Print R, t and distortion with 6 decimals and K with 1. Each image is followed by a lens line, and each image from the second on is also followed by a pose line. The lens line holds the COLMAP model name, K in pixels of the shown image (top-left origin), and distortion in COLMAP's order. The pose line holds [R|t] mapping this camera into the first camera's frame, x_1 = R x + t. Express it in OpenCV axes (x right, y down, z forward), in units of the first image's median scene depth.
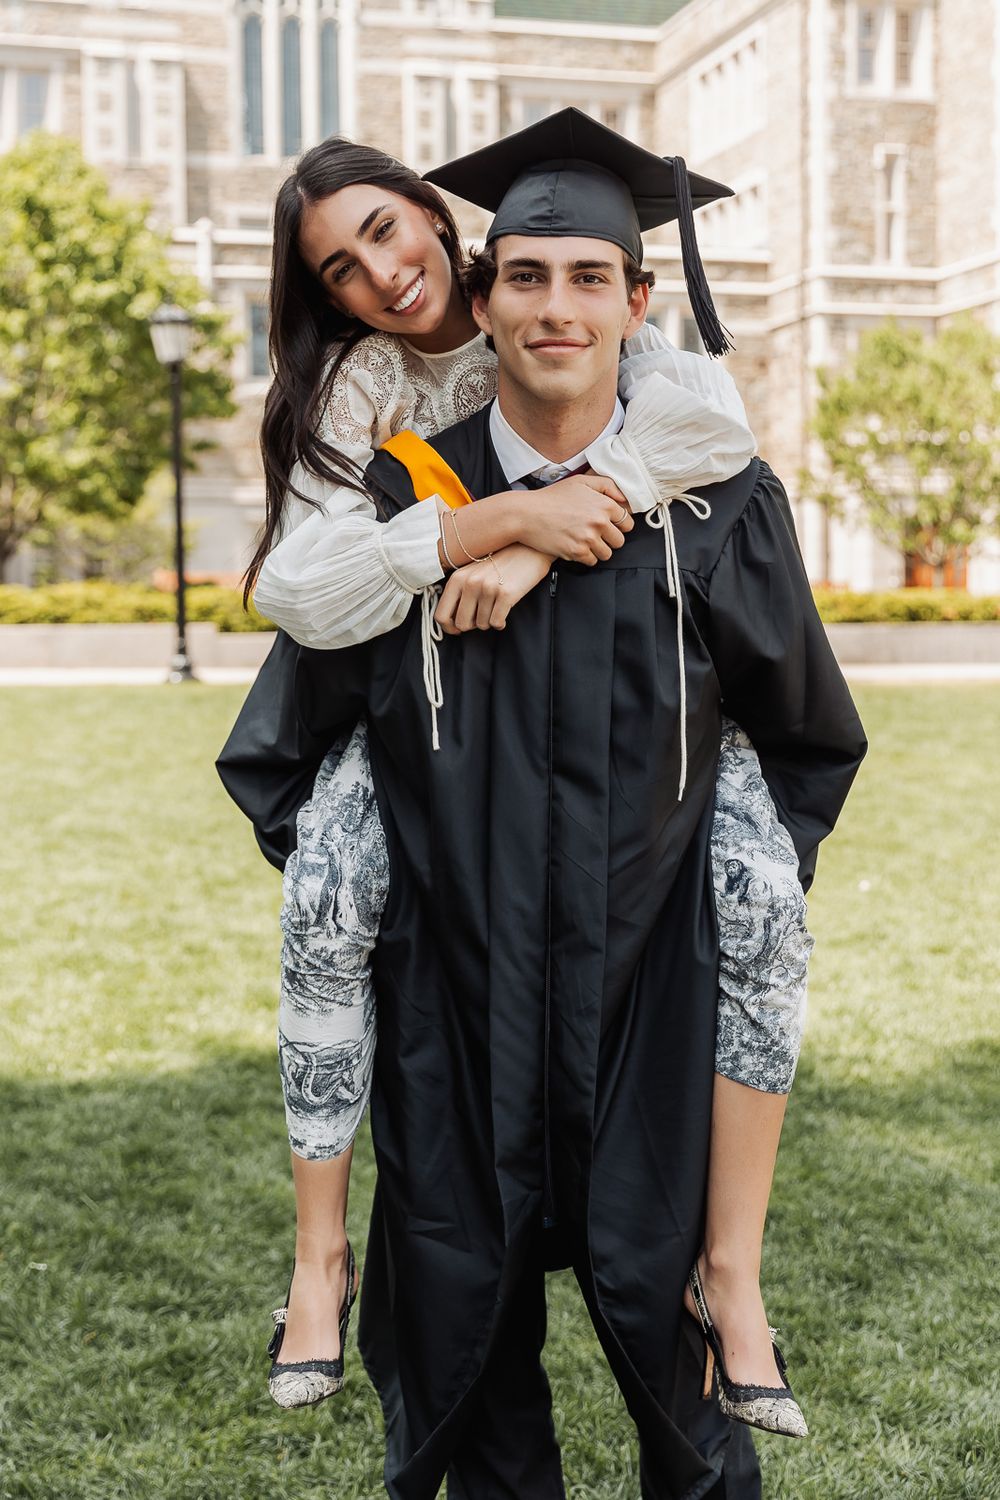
lens RADIAL K [[2380.7, 0, 500.0], [0, 2380.7, 750.0], [0, 0, 1]] dist [-0.019852, -0.030357]
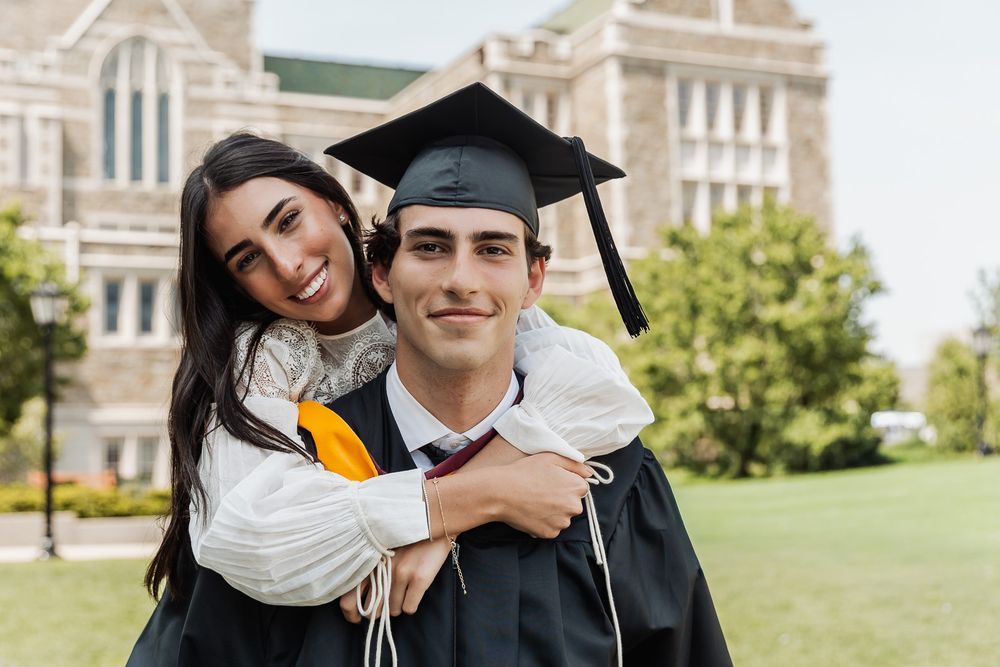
lens RADIAL K [[1587.1, 0, 495.4], [0, 1587.1, 329.7], [0, 0, 1]] dist [-0.019852, -0.030357]
pose [[0.989885, 0.014370, 0.141144, -0.054289], [0.008107, 0.987502, -0.157395, -0.058622], [-0.141642, 0.156947, 0.977397, 0.345331]]
